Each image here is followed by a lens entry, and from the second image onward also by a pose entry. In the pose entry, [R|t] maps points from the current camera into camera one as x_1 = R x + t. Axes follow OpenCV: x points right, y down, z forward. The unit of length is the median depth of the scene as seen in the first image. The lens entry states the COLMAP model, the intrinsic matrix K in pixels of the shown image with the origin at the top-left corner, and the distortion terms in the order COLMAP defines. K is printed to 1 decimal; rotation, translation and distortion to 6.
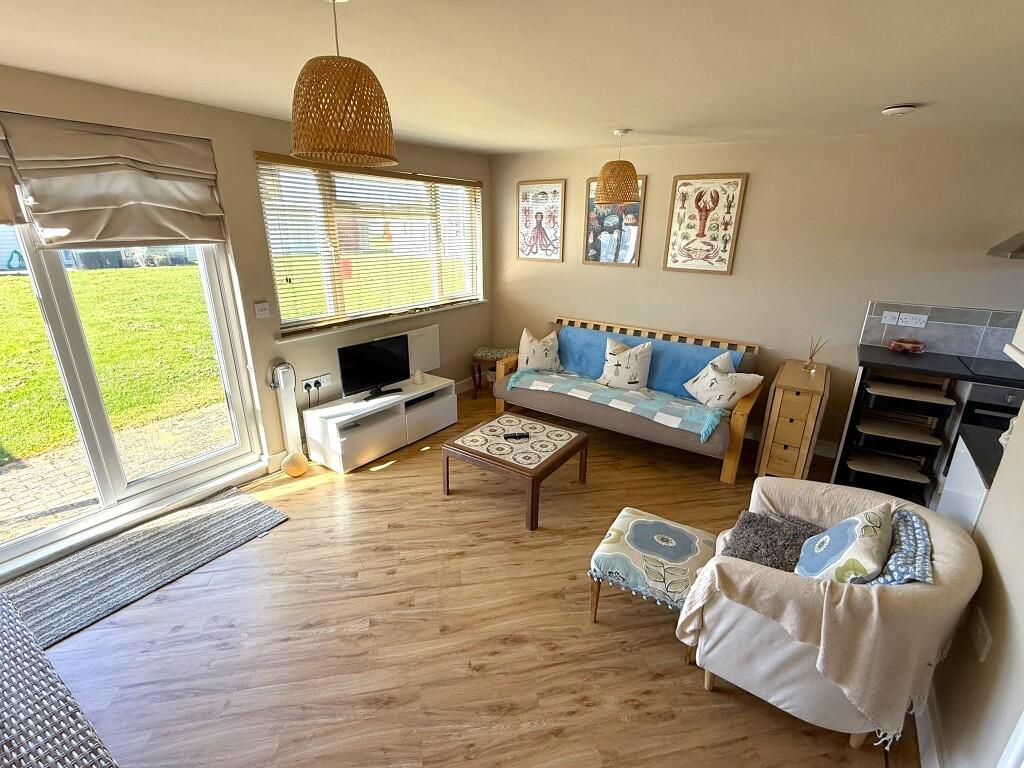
lens RADIAL K [[469.8, 0, 510.3], [0, 469.8, 384.2], [0, 0, 1]] dist [-0.004309, -0.000816]
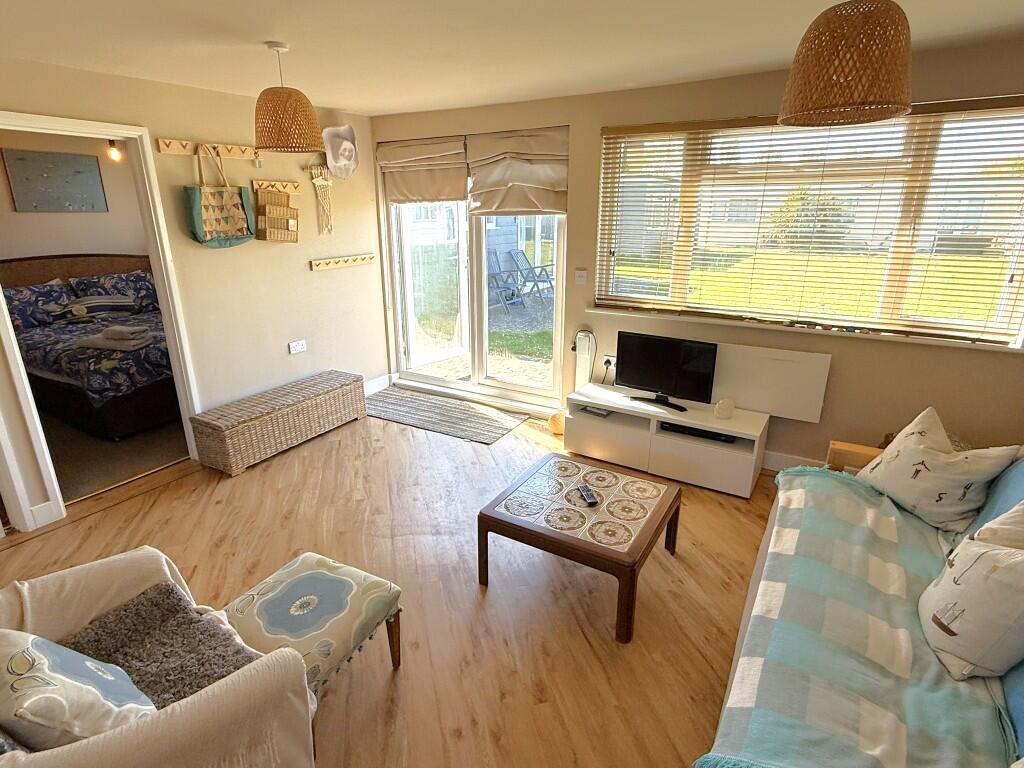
lens RADIAL K [[538.3, 0, 508.4], [0, 538.3, 382.9], [0, 0, 1]] dist [-0.003433, -0.000366]
pose [[0.051859, 0.300110, -0.952494, 0.791432], [-0.312058, 0.910887, 0.270011, -0.241744], [0.948647, 0.283230, 0.140889, 0.814721]]
